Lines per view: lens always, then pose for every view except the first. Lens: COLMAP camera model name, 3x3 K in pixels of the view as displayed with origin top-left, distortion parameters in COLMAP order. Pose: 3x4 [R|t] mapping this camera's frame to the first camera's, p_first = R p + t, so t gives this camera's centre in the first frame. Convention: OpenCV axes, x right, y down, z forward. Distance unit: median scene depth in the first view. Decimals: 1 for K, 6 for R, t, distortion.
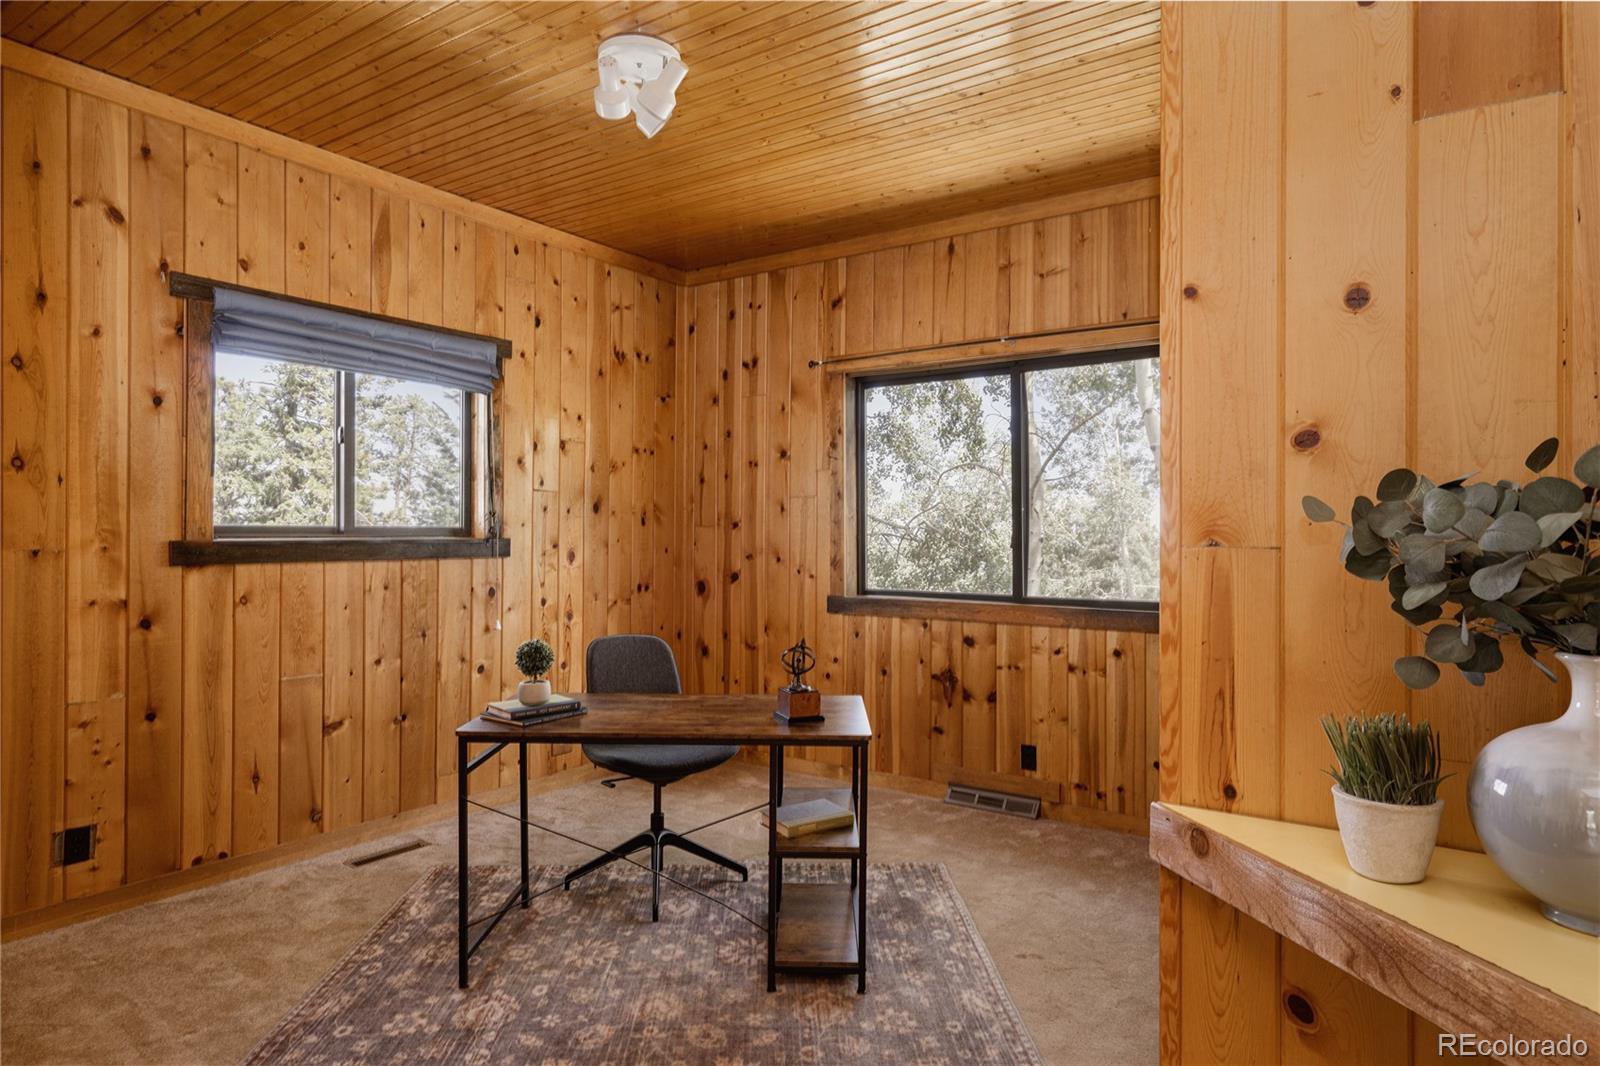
lens RADIAL K [[940.3, 0, 796.3], [0, 940.3, 530.7], [0, 0, 1]] dist [0.016894, 0.009589]
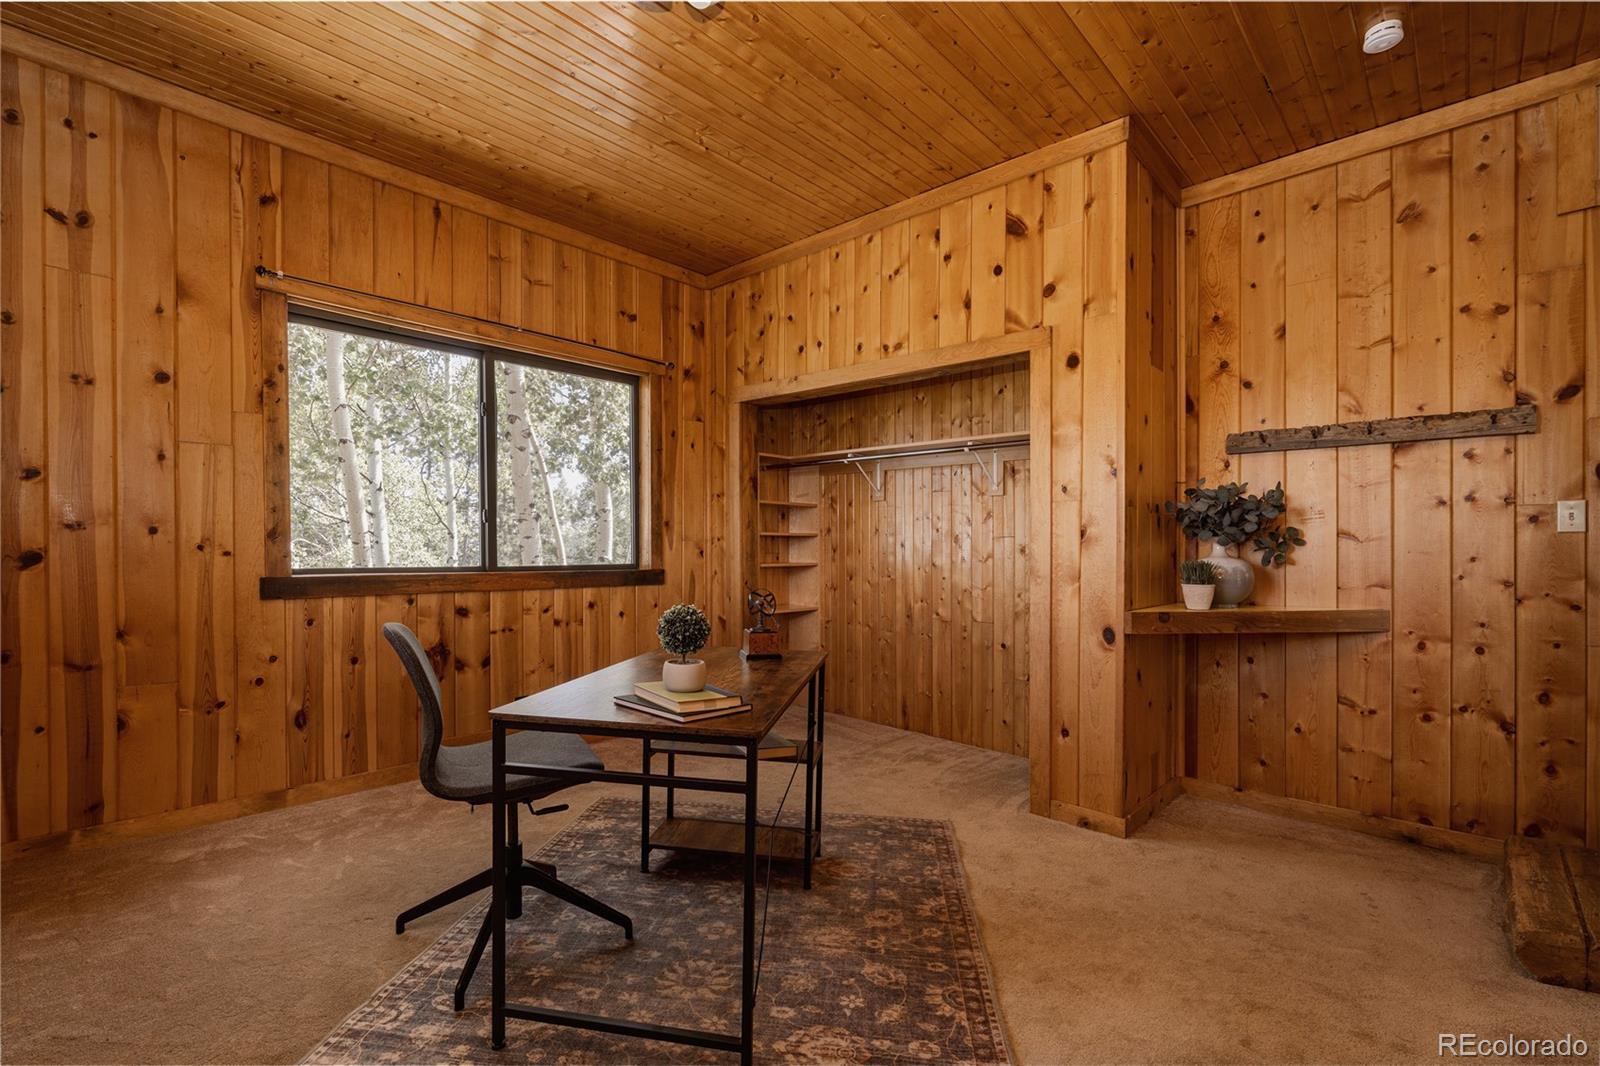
lens RADIAL K [[736.2, 0, 752.5], [0, 736.2, 565.7], [0, 0, 1]] dist [-0.002770, 0.000776]
pose [[0.161126, -0.021376, 0.986702, -0.570664], [-0.009530, 0.999685, 0.023214, 0.047516], [-0.986888, -0.013144, 0.160872, 0.581498]]
